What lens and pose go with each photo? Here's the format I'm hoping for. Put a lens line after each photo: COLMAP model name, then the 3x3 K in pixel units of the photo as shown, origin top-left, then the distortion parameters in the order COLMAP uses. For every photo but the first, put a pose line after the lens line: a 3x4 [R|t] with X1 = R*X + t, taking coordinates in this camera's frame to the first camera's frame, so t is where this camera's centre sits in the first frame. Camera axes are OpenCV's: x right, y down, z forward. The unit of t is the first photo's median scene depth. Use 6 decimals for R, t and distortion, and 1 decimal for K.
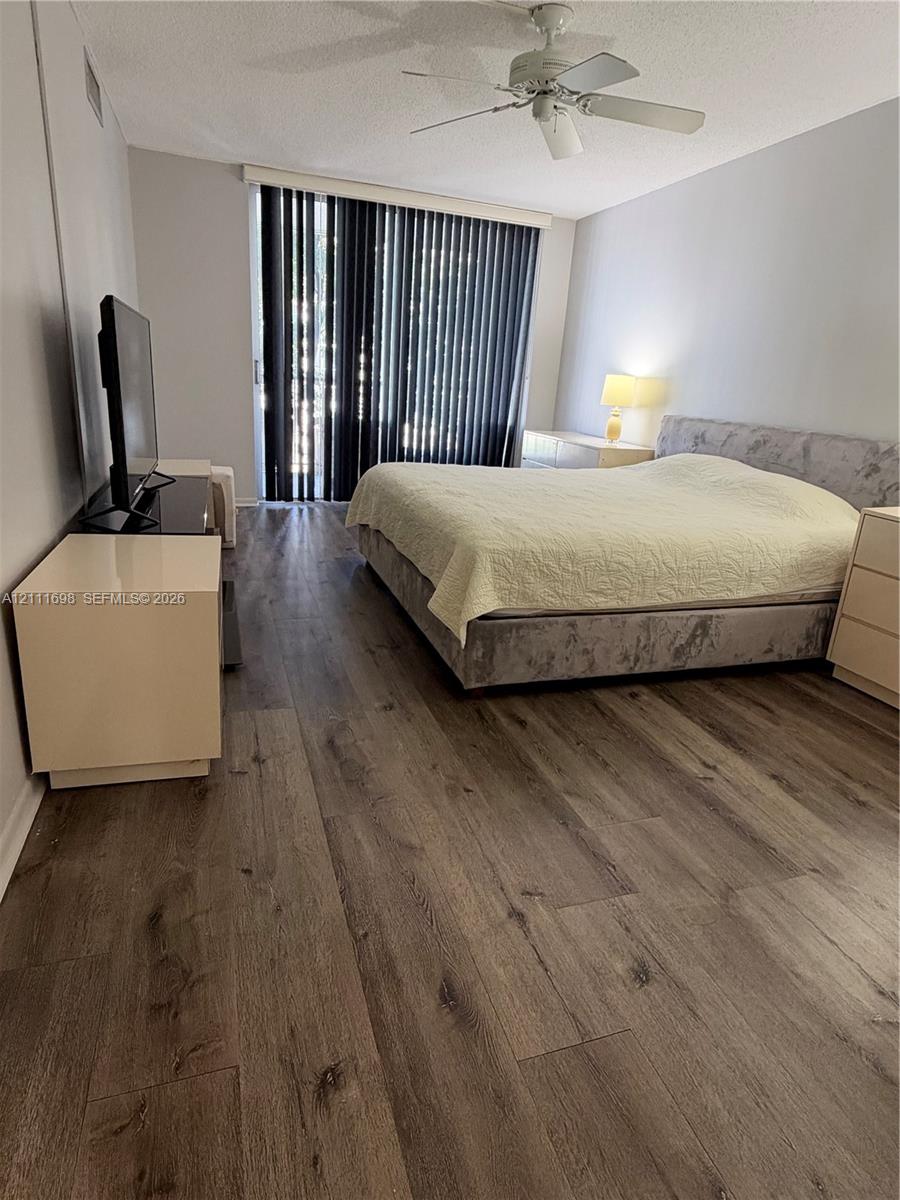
lens RADIAL K [[650.7, 0, 448.9], [0, 650.7, 596.9], [0, 0, 1]] dist [-0.012020, 0.002692]
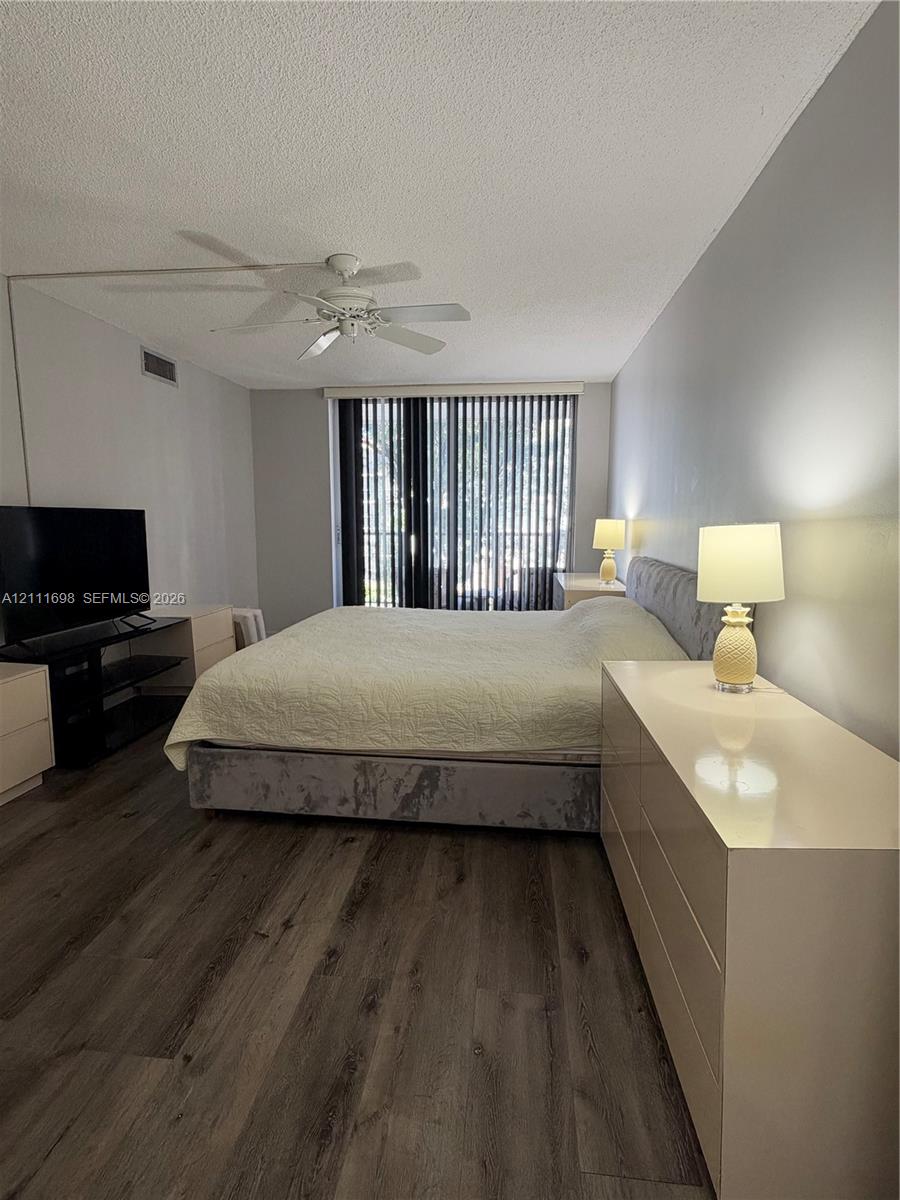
lens RADIAL K [[593.6, 0, 448.0], [0, 593.6, 602.4], [0, 0, 1]] dist [0.004894, 0.002478]
pose [[0.905940, -0.007346, -0.423343, 0.813969], [-0.075519, 0.981014, -0.178632, -0.055601], [0.416617, 0.193800, 0.888184, 0.180692]]
